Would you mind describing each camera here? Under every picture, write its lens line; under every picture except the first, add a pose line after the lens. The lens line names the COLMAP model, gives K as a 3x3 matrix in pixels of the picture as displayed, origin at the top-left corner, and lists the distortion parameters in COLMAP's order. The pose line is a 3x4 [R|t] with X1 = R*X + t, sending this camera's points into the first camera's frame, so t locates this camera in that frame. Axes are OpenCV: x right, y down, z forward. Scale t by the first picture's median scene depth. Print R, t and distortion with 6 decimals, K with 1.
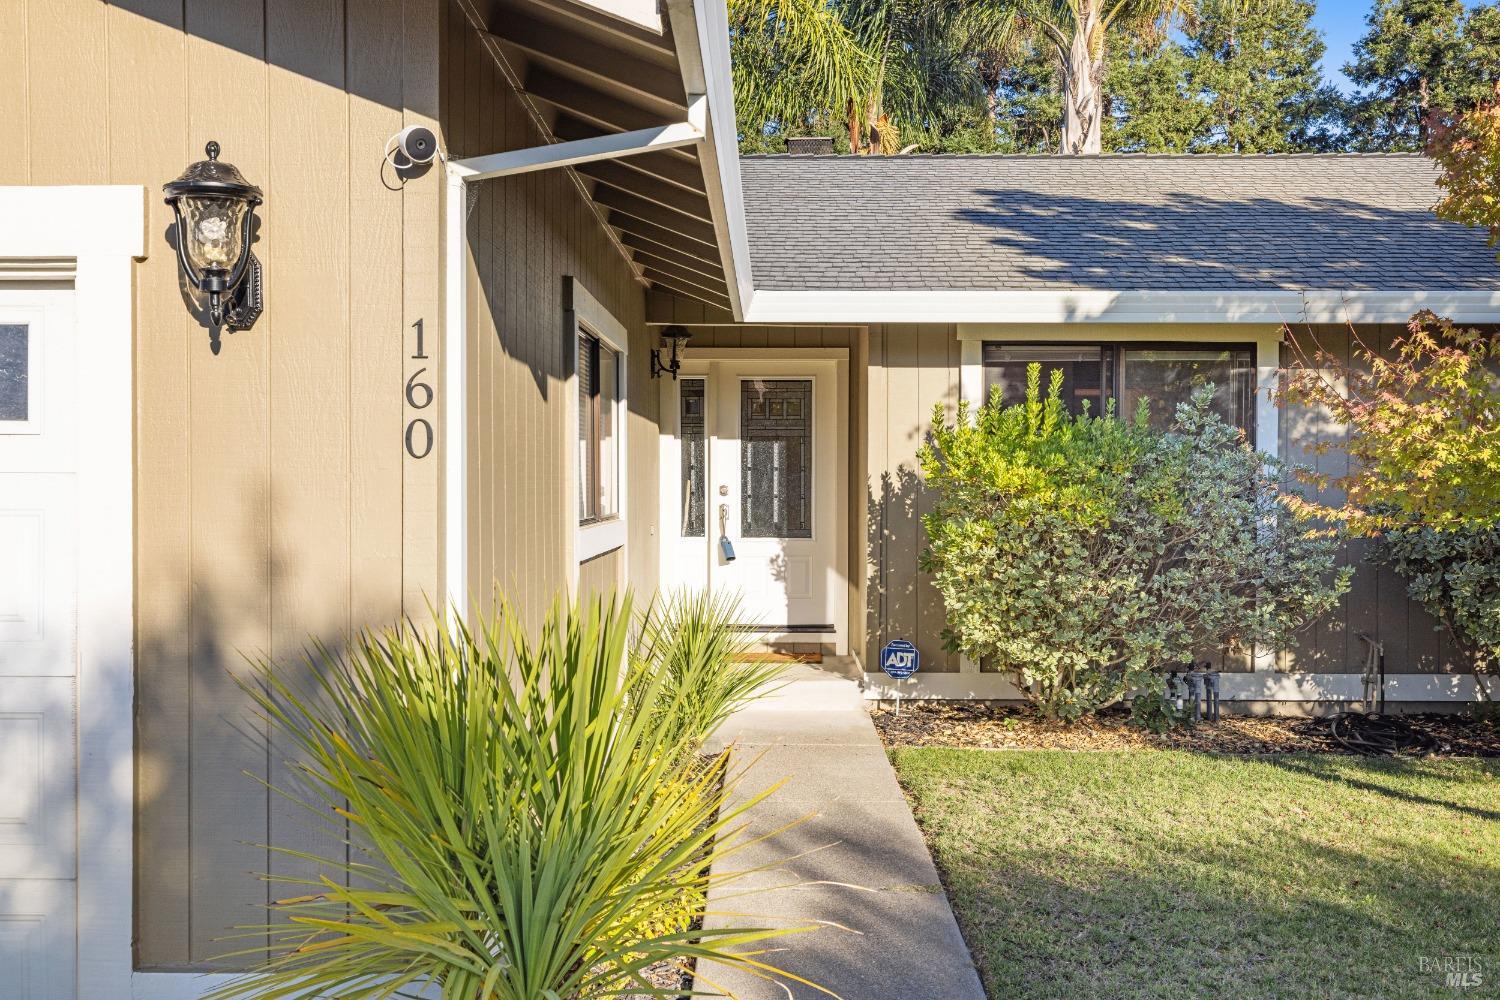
lens RADIAL K [[1472.8, 0, 751.6], [0, 1472.8, 497.1], [0, 0, 1]] dist [0.061785, 0.000000]
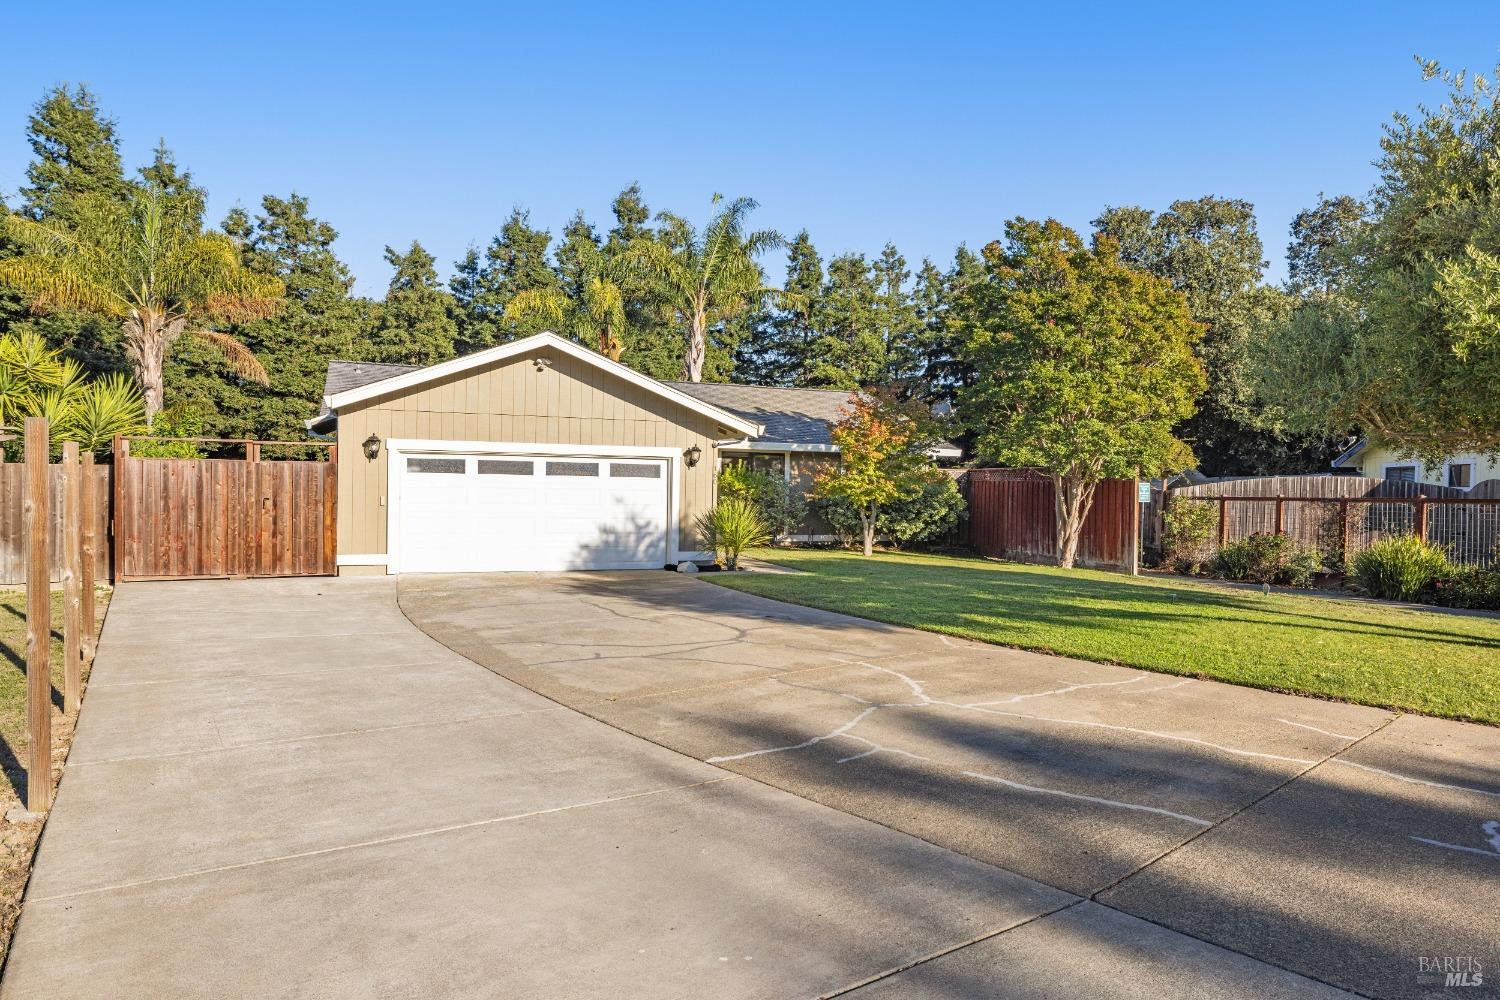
lens RADIAL K [[964.2, 0, 751.3], [0, 964.2, 508.1], [0, 0, 1]] dist [0.019733, 0.002930]
pose [[0.928426, 0.004067, 0.371495, -0.731399], [-0.009308, 0.999881, 0.012314, 0.013257], [-0.371400, -0.014891, 0.928353, -1.427695]]
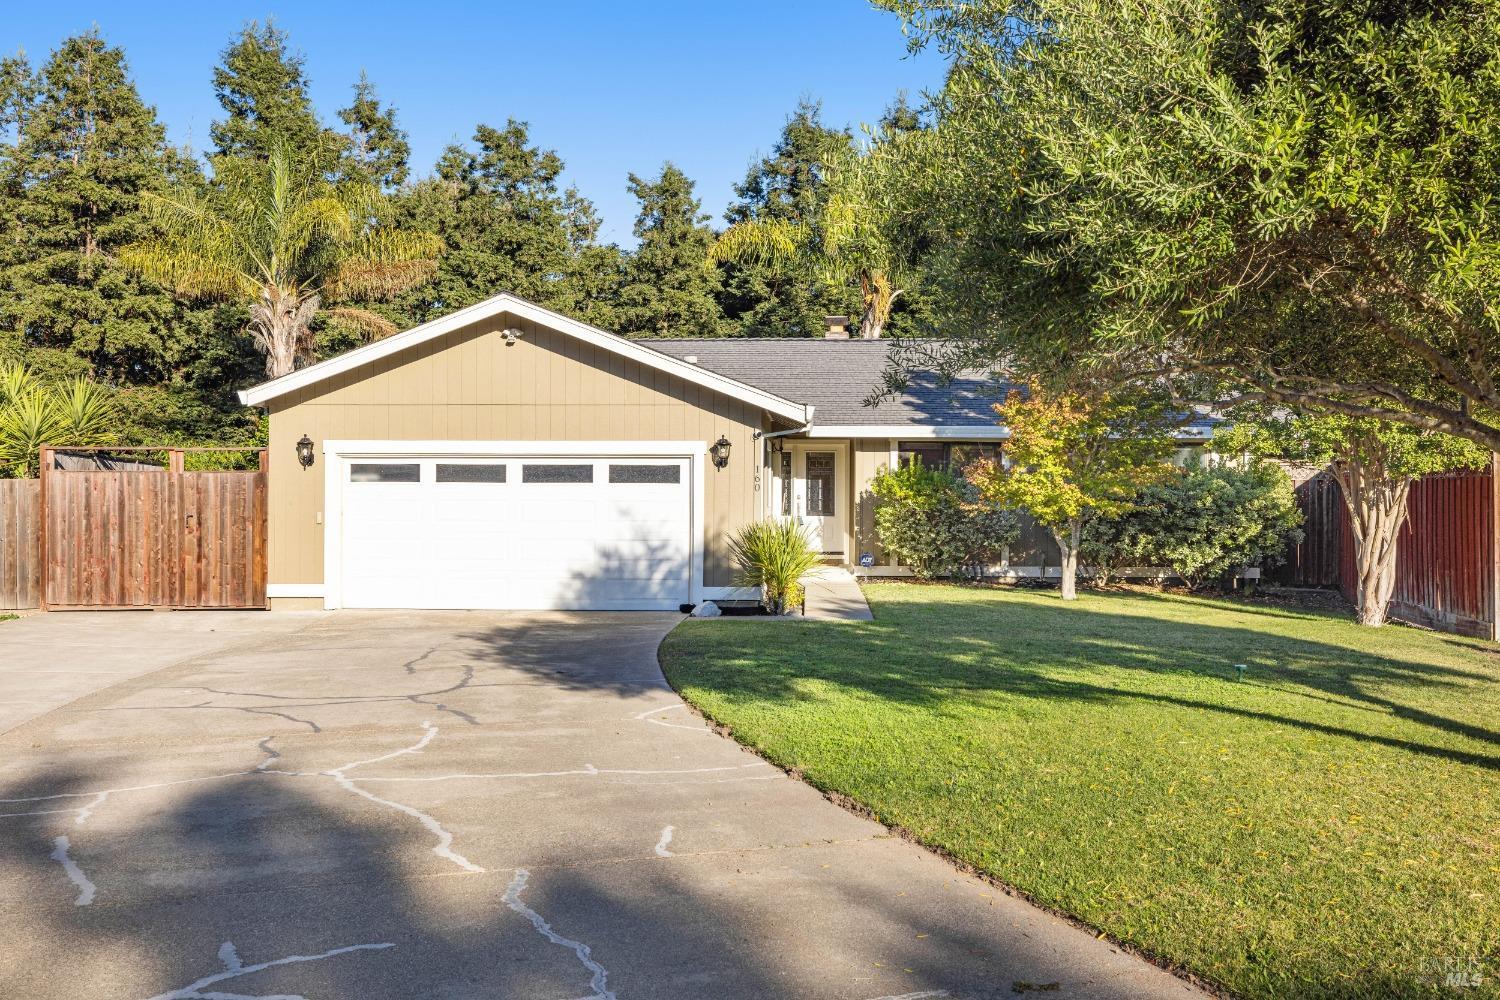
lens RADIAL K [[1472.8, 0, 744.6], [0, 1472.8, 485.9], [0, 0, 1]] dist [0.061785, 0.000000]
pose [[0.999557, 0.000223, -0.029763, -0.042153], [-0.000618, 0.999912, -0.013248, 0.010188], [0.029758, 0.013261, 0.999469, -1.684881]]
